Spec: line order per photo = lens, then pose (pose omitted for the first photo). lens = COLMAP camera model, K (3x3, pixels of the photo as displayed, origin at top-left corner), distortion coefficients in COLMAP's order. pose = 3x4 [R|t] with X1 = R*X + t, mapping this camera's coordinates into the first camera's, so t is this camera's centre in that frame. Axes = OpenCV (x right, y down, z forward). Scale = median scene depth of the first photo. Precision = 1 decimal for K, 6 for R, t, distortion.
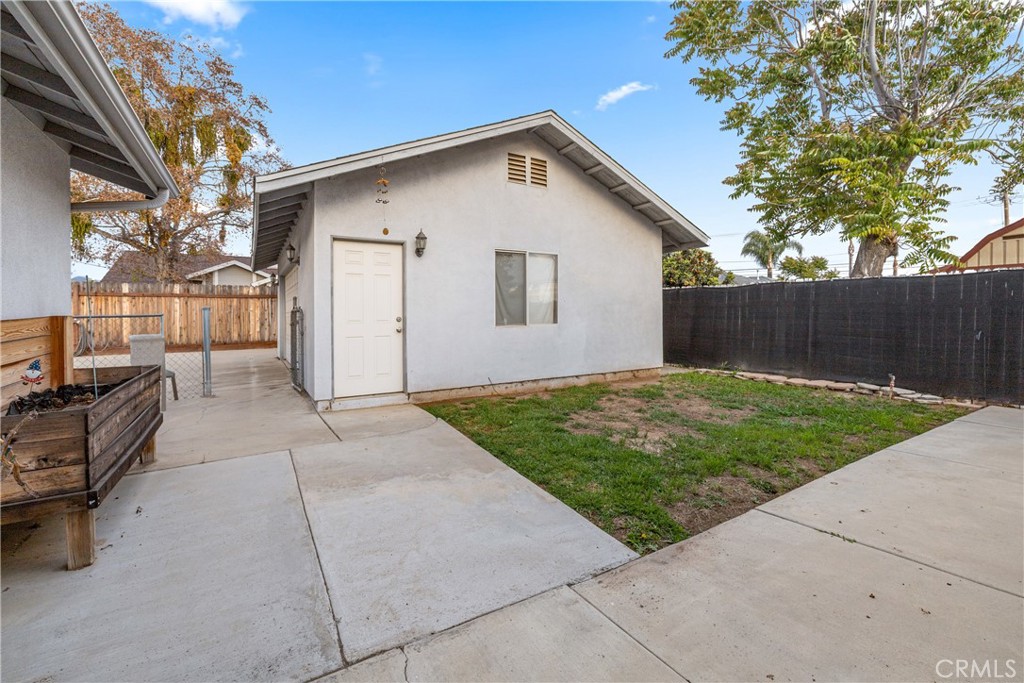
lens RADIAL K [[441.5, 0, 517.8], [0, 441.5, 317.9], [0, 0, 1]] dist [-0.001312, -0.000249]
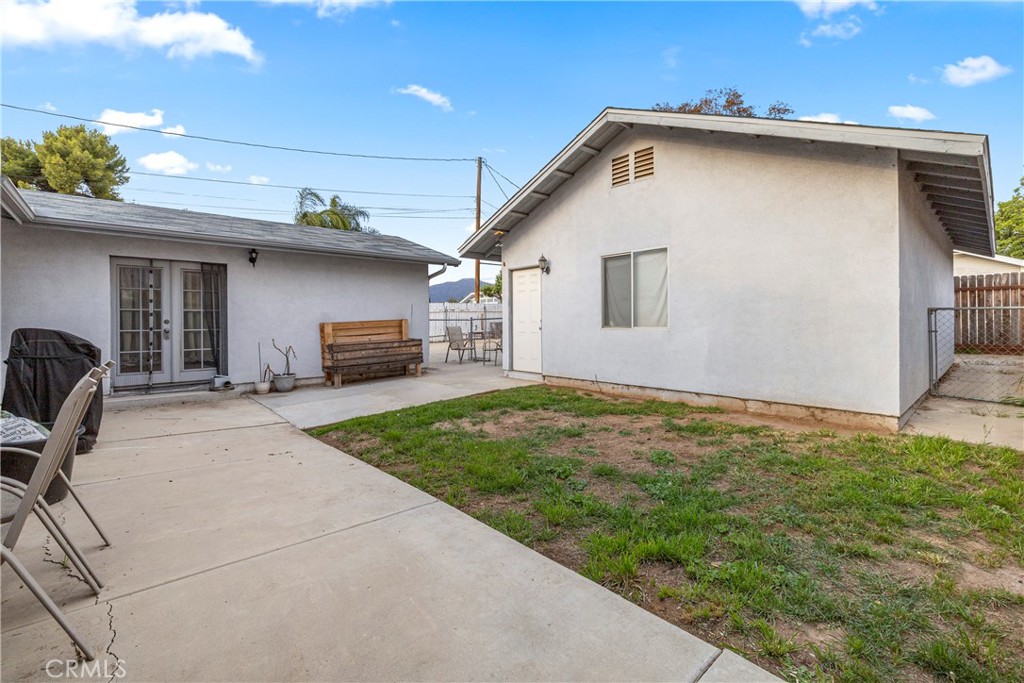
lens RADIAL K [[441.5, 0, 517.8], [0, 441.5, 317.9], [0, 0, 1]] dist [-0.001312, -0.000249]
pose [[0.183126, 0.001530, -0.983088, 0.936591], [0.003503, 0.999991, 0.002209, -0.008360], [0.983083, -0.003848, 0.183119, 0.585672]]
